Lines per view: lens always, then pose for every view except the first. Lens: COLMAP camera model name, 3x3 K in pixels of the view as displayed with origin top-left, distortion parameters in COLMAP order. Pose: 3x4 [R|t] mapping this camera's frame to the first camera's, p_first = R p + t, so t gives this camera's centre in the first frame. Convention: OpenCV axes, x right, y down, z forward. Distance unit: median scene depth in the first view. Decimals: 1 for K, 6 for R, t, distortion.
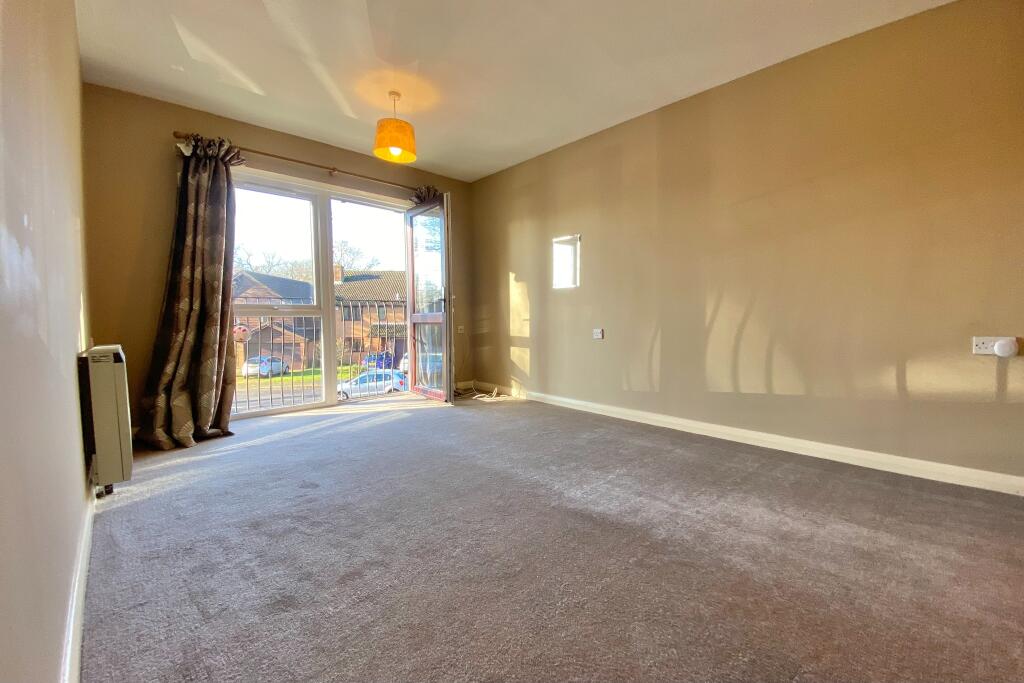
lens RADIAL K [[409.1, 0, 510.5], [0, 409.1, 343.4], [0, 0, 1]] dist [0.033629, -0.028123]
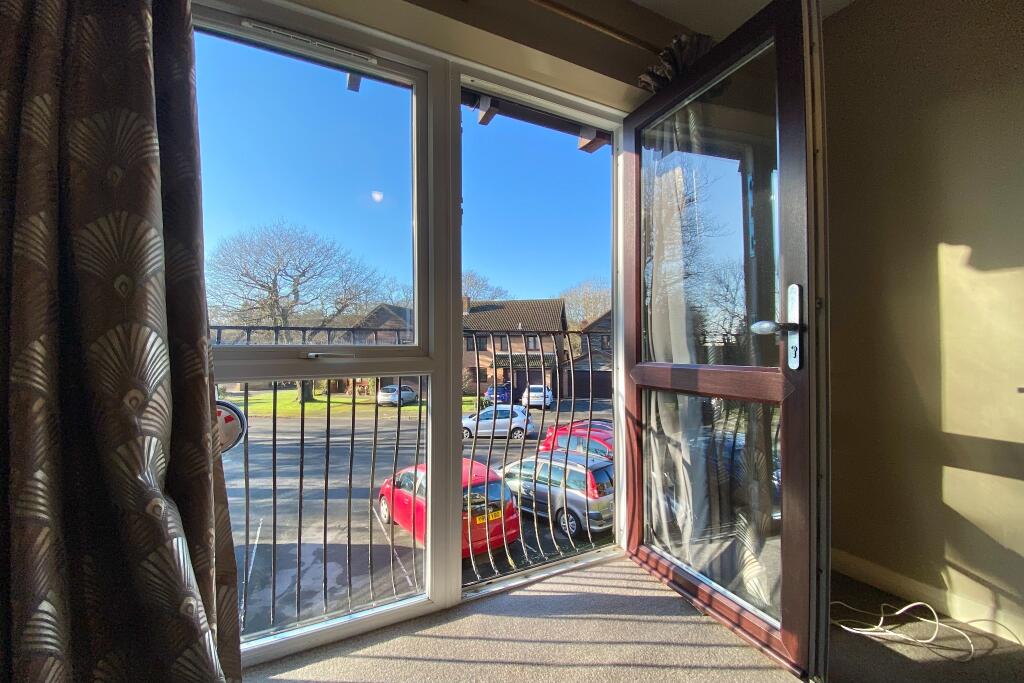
lens RADIAL K [[409.1, 0, 510.5], [0, 409.1, 343.4], [0, 0, 1]] dist [0.033629, -0.028123]
pose [[0.960225, -0.000215, -0.279228, -0.244483], [-0.019451, 0.997519, -0.067657, -0.061670], [0.278550, 0.070397, 0.957838, 0.570913]]
